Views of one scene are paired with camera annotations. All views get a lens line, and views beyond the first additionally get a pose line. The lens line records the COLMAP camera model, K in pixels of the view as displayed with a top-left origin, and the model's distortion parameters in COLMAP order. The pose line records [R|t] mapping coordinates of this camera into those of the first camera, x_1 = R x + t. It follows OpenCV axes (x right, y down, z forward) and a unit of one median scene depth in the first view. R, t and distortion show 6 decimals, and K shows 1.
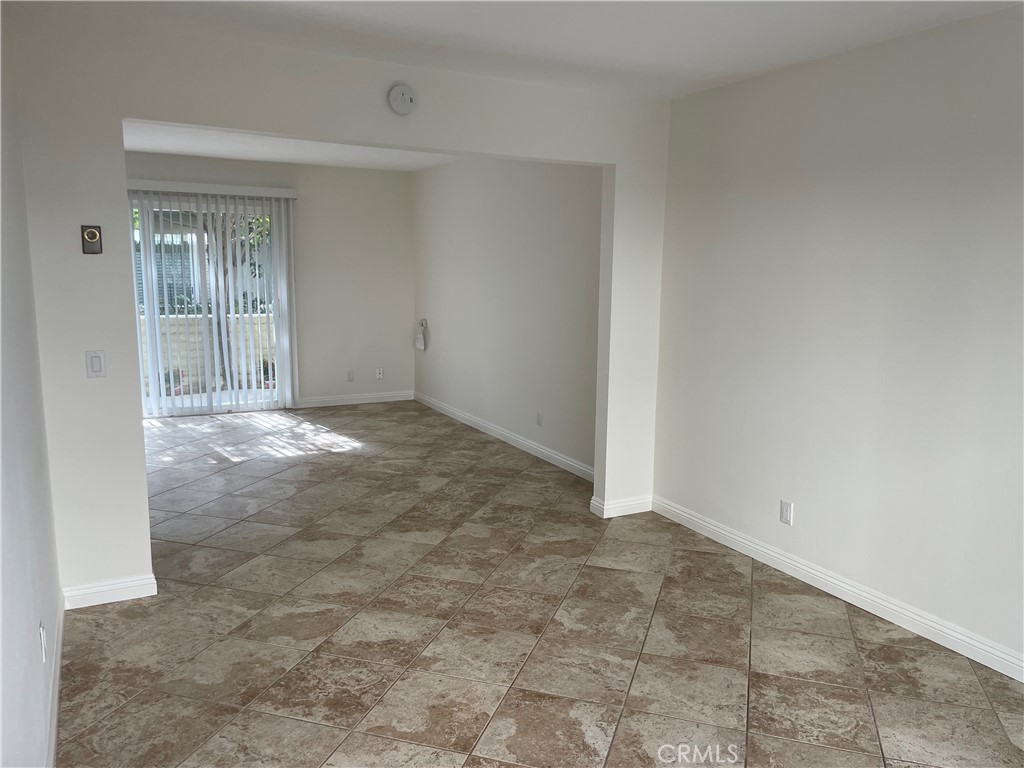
lens RADIAL K [[779.5, 0, 546.1], [0, 779.5, 366.5], [0, 0, 1]] dist [0.050193, -0.063186]
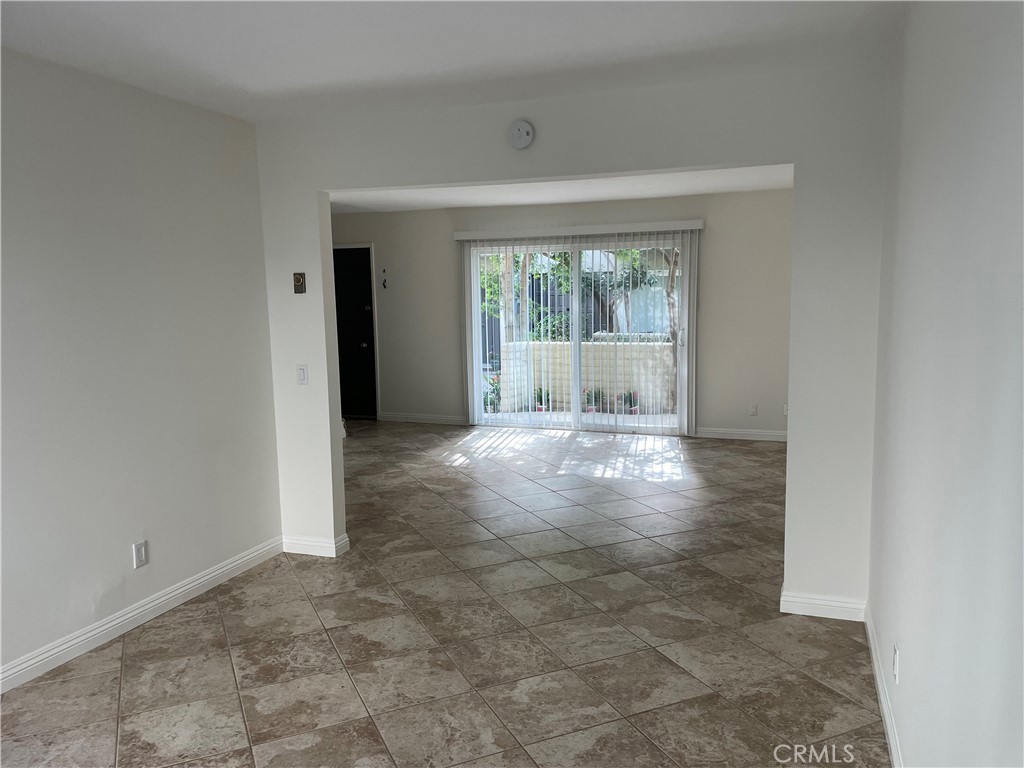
lens RADIAL K [[779.5, 0, 514.4], [0, 779.5, 383.0], [0, 0, 1]] dist [0.050193, -0.063186]
pose [[0.673336, 0.067289, -0.736268, 0.587399], [-0.079175, 0.996686, 0.018682, -0.037584], [0.735085, 0.045715, 0.676432, 0.323202]]
